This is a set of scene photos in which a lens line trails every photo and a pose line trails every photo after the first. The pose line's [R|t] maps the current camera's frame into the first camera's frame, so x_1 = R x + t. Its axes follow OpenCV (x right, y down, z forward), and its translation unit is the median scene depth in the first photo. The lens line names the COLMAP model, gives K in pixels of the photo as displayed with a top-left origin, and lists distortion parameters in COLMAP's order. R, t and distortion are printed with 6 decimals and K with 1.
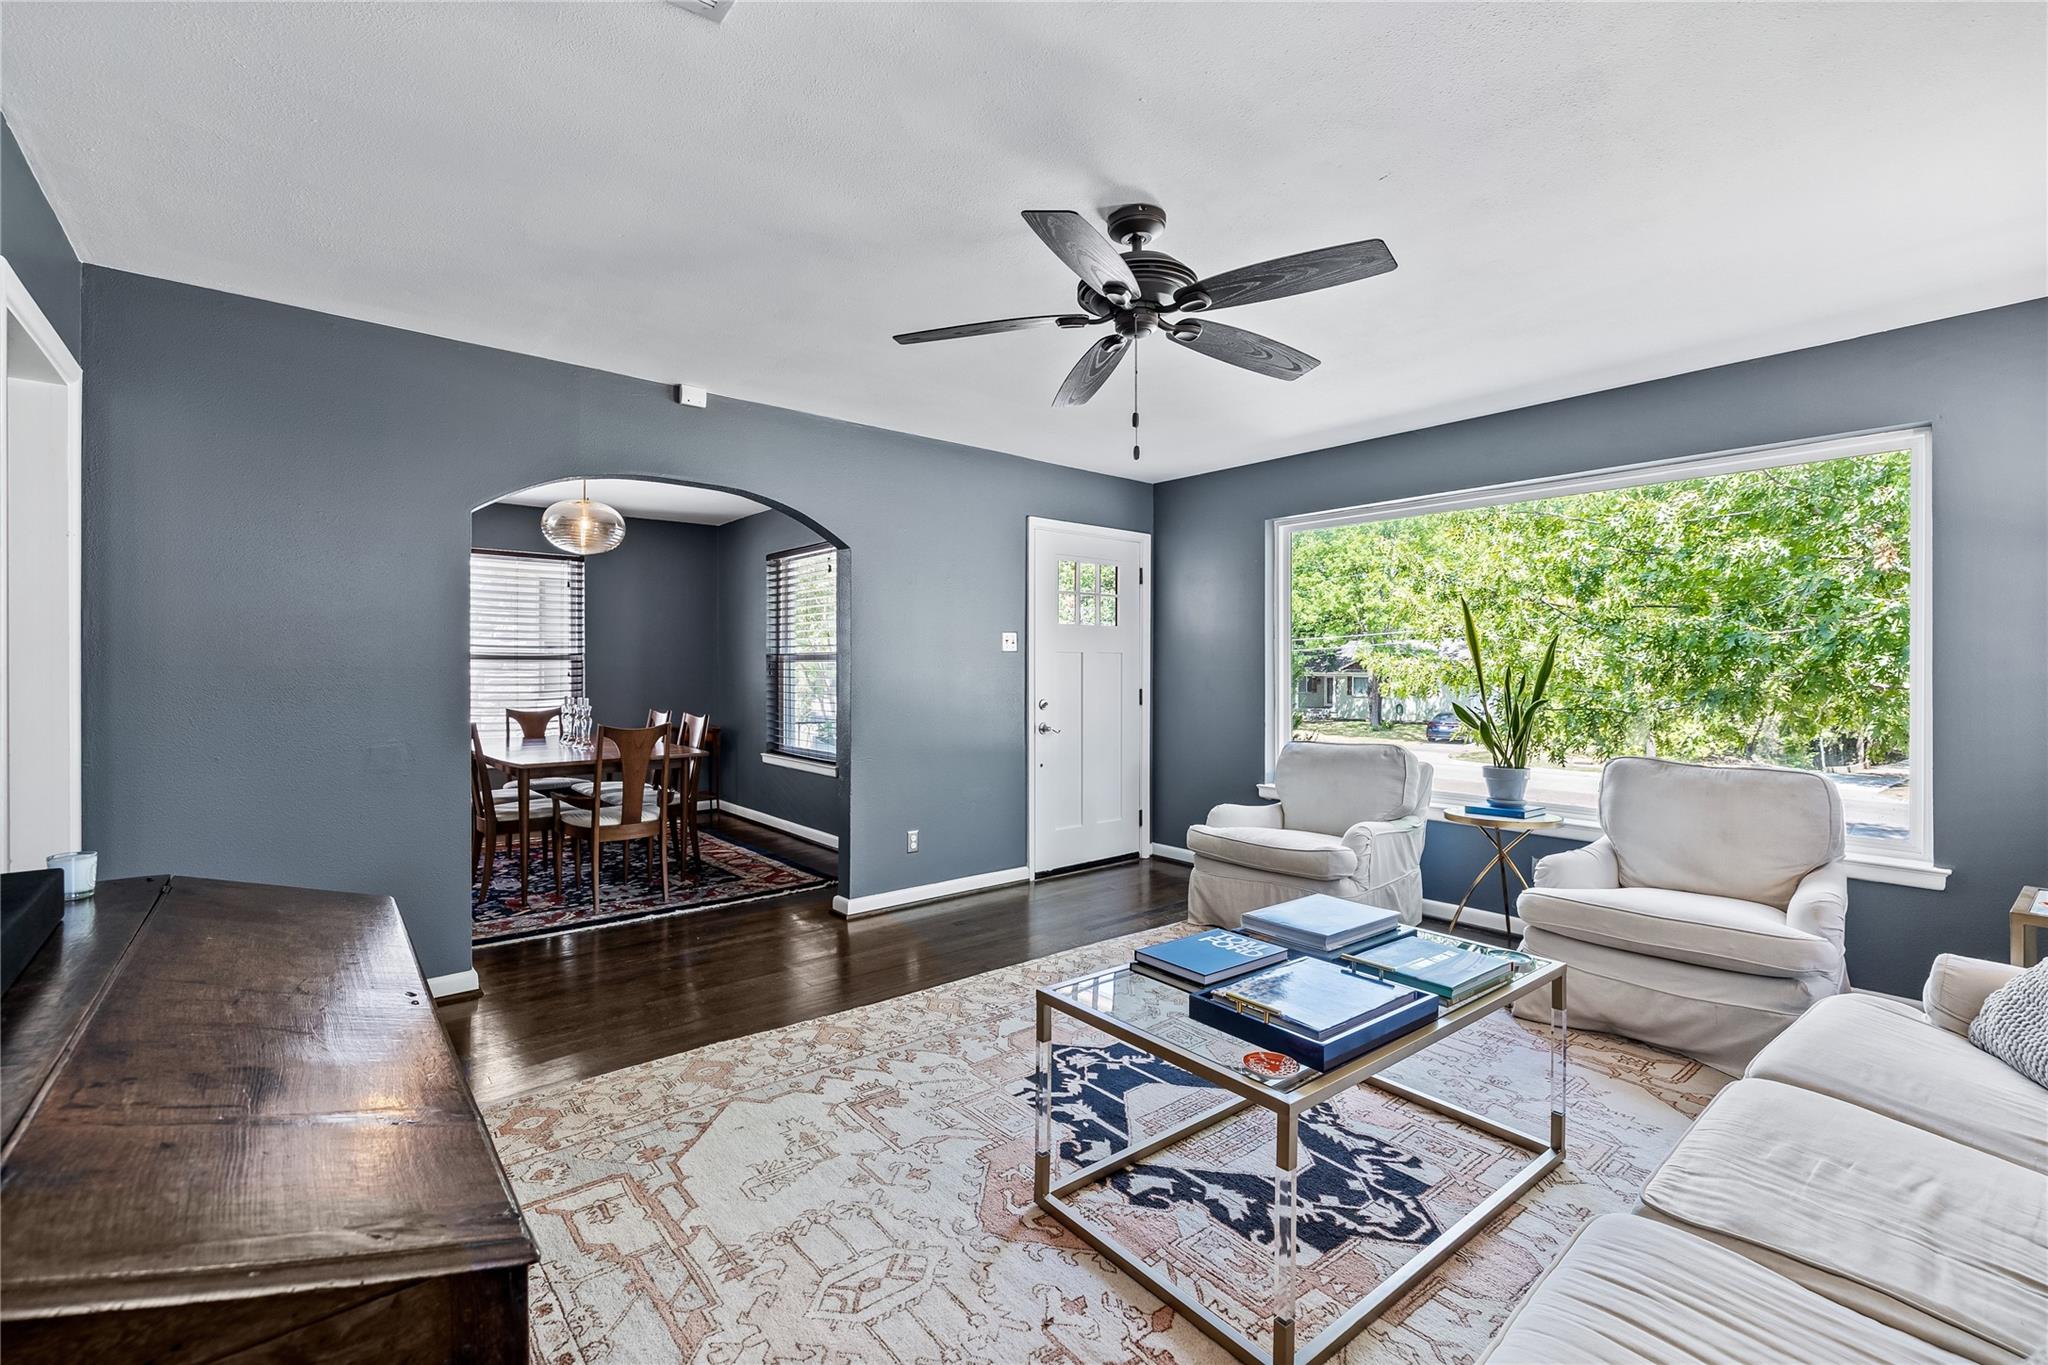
lens RADIAL K [[884.5, 0, 1011.0], [0, 884.5, 676.1], [0, 0, 1]] dist [0.002545, 0.000147]
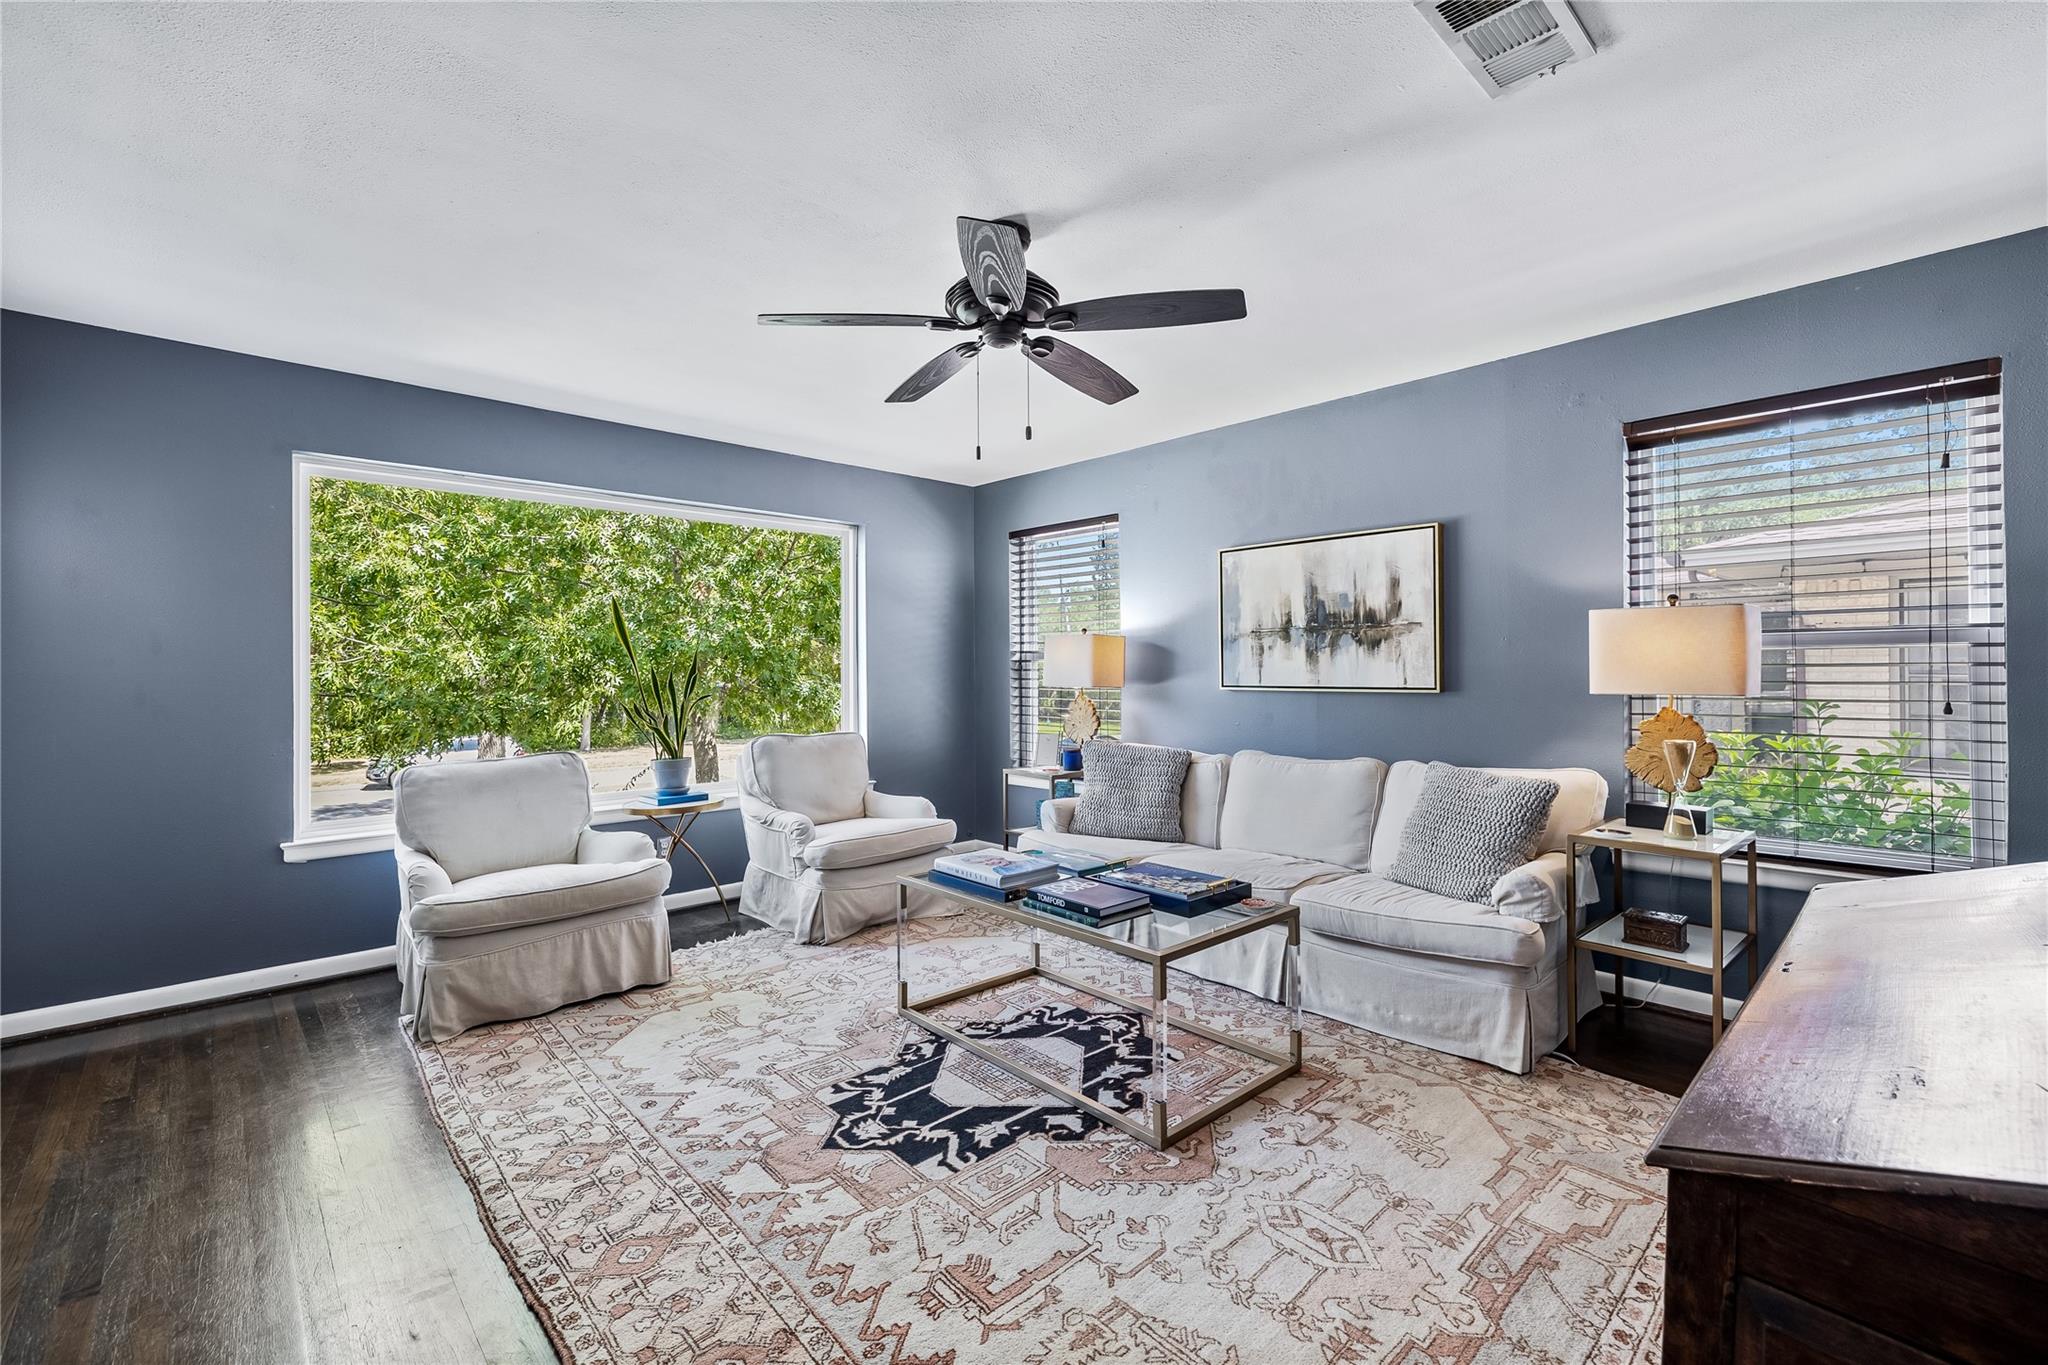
lens RADIAL K [[884.5, 0, 1010.8], [0, 884.5, 672.9], [0, 0, 1]] dist [0.002545, 0.000147]
pose [[-0.078858, -0.005674, 0.996870, -0.927531], [0.013491, 0.999886, 0.006758, -0.003948], [-0.996795, 0.013981, -0.078773, 1.122337]]
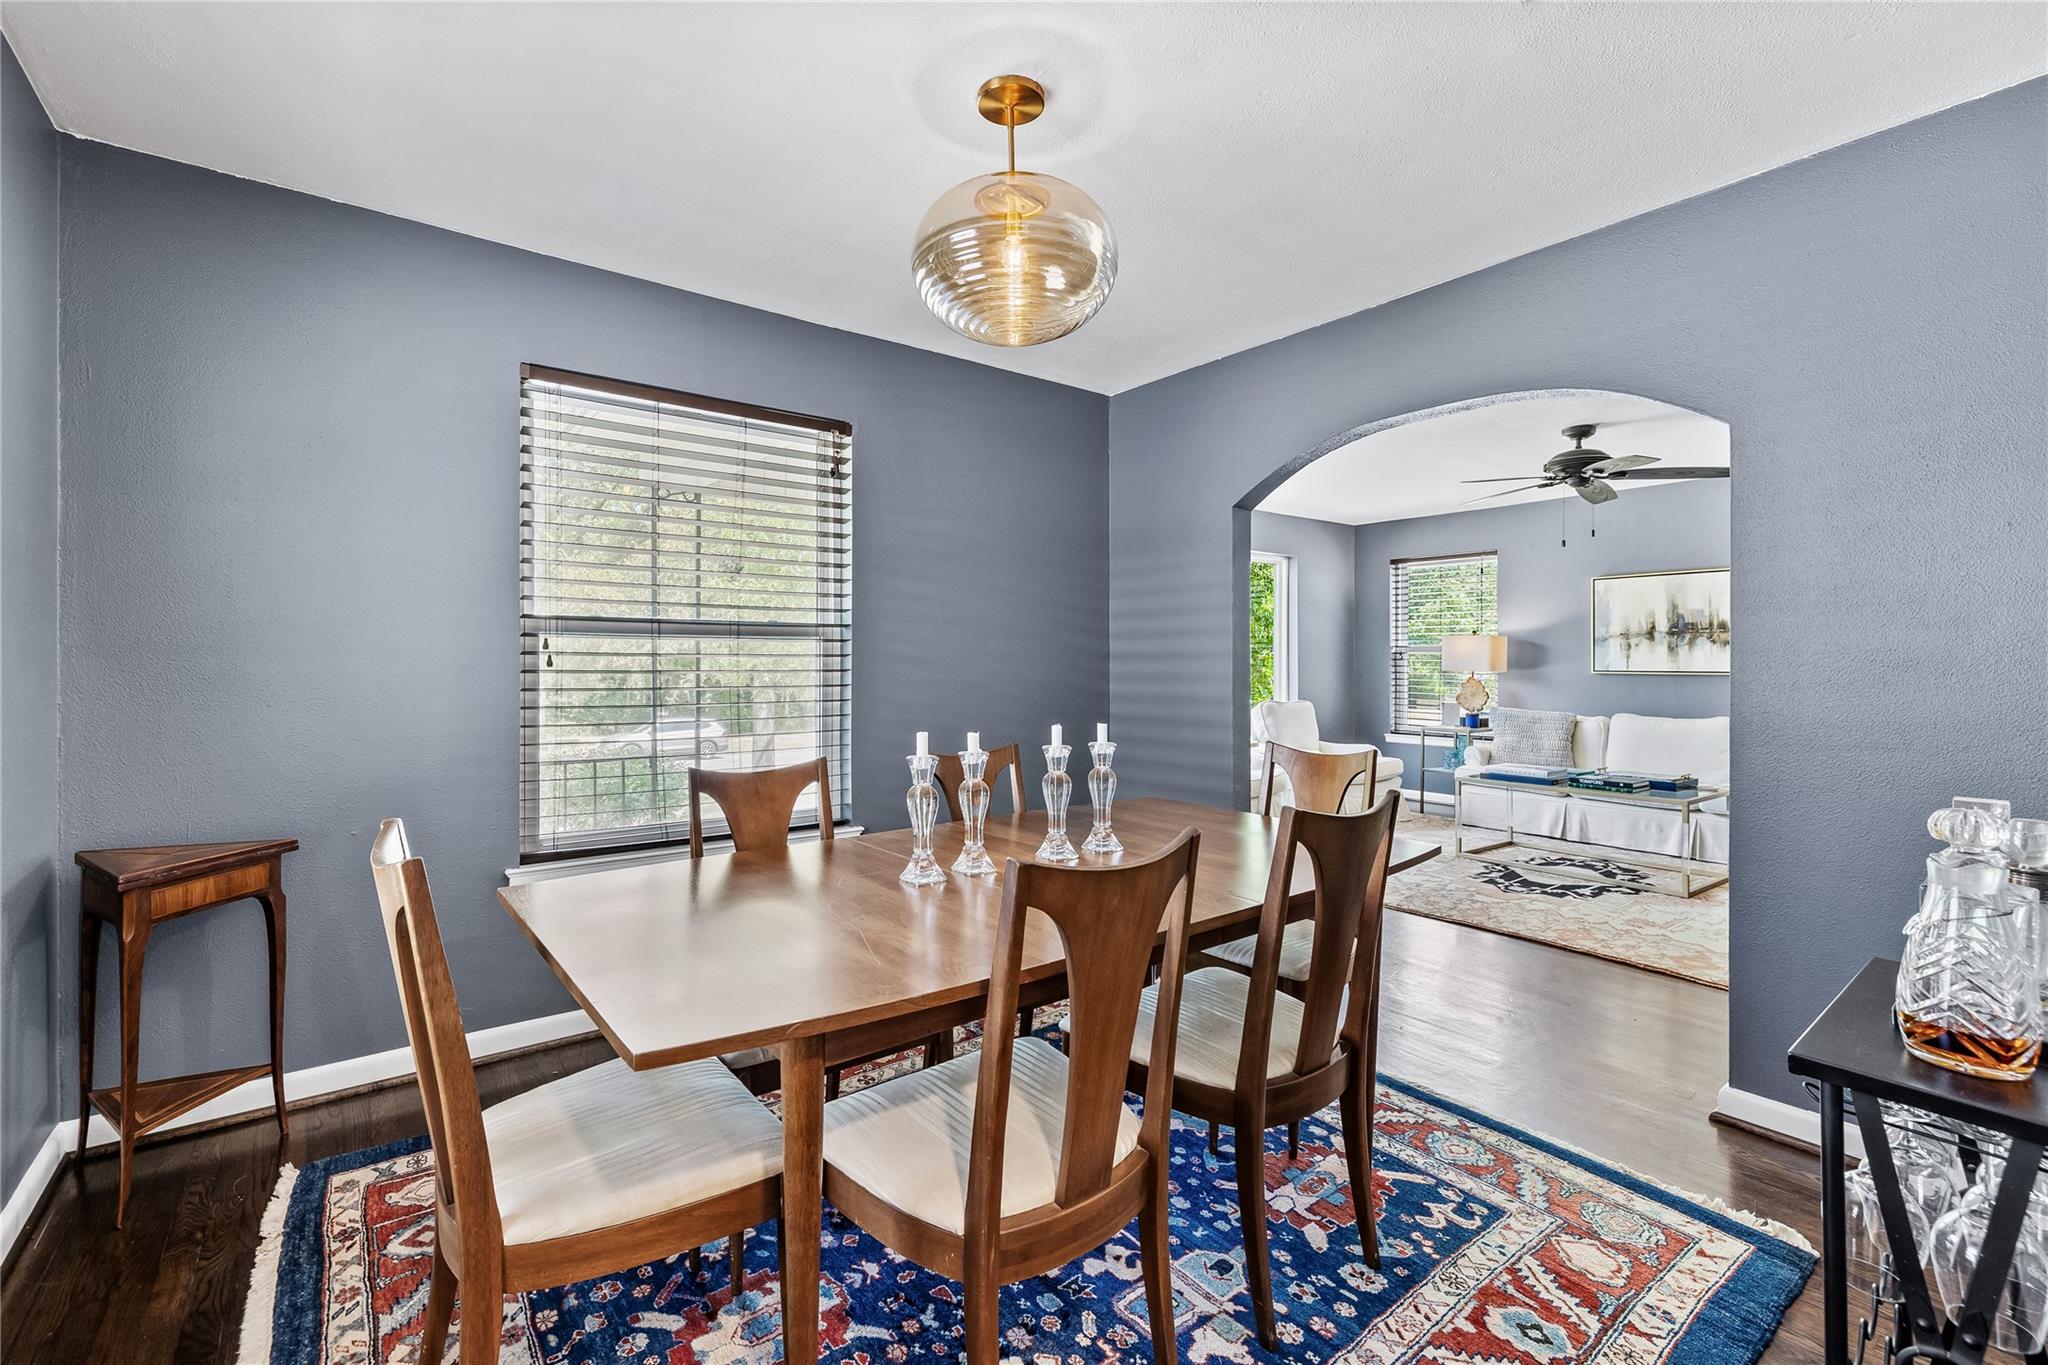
lens RADIAL K [[884.5, 0, 1027.4], [0, 884.5, 667.9], [0, 0, 1]] dist [0.002545, 0.000147]
pose [[0.022609, -0.007420, 0.999717, -1.926436], [0.005764, 0.999957, 0.007292, 0.003390], [-0.999728, 0.005598, 0.022650, 2.274112]]
